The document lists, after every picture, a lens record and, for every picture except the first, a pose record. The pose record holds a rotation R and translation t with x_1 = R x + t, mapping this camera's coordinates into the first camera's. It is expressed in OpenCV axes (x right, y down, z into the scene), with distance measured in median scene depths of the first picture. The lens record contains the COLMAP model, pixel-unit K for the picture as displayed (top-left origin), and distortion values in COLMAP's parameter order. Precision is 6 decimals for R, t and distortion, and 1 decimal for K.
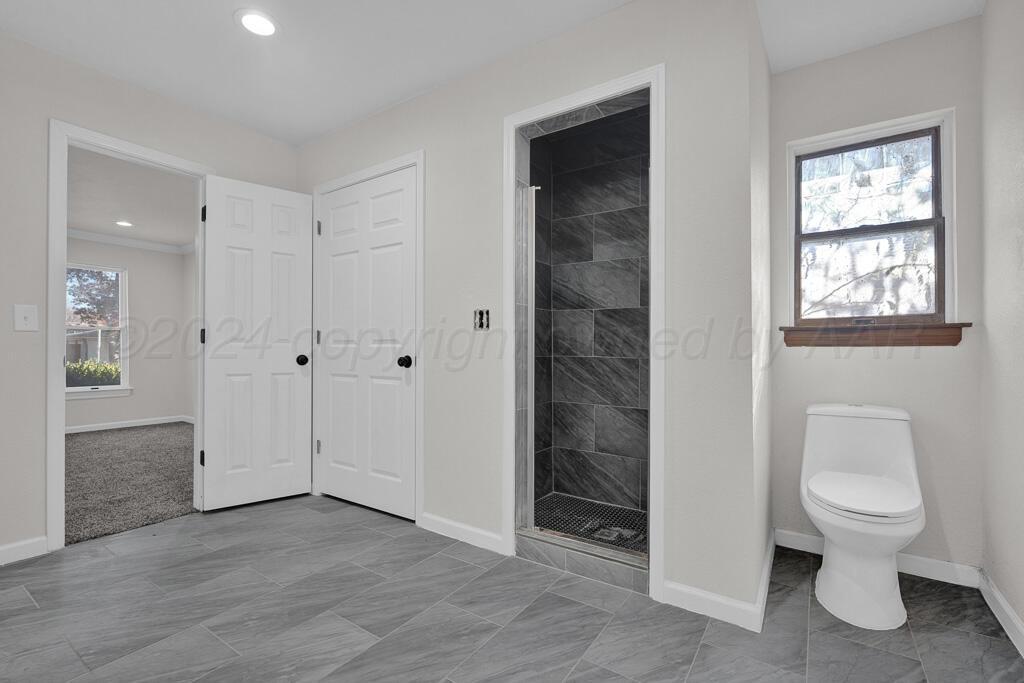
lens RADIAL K [[456.2, 0, 512.0], [0, 456.2, 341.5], [0, 0, 1]] dist [0.000242, -0.000058]
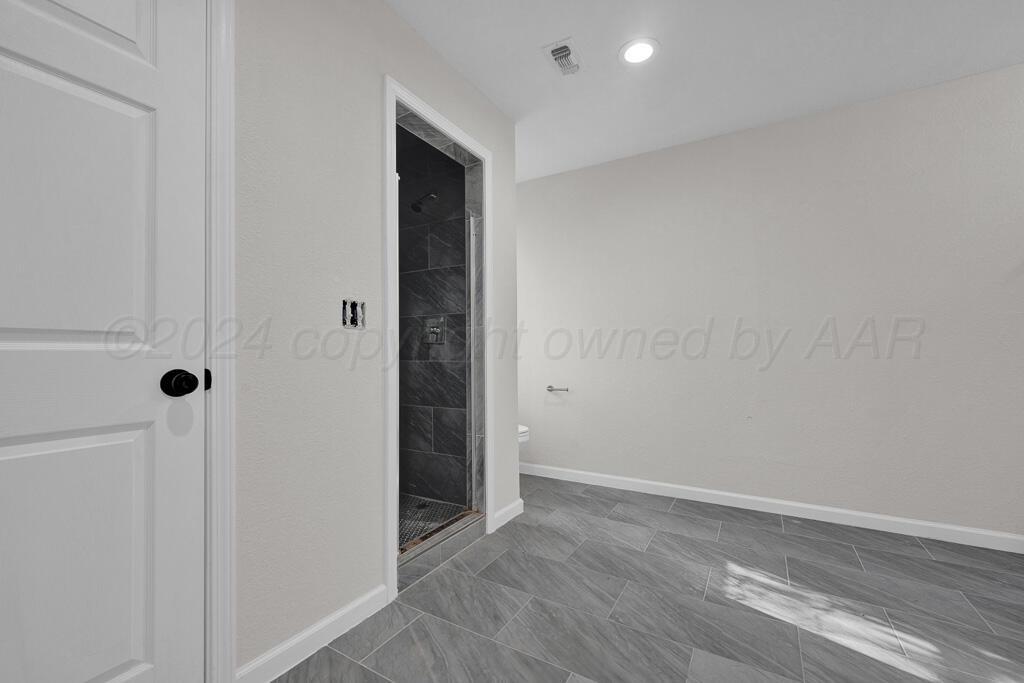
lens RADIAL K [[414.3, 0, 512.0], [0, 414.3, 341.5], [0, 0, 1]] dist [-0.000621, -0.000017]
pose [[-0.055668, 0.027090, 0.998082, -0.877406], [-0.013020, 0.999527, -0.027855, 0.014214], [-0.998364, -0.014546, -0.055289, 0.918689]]
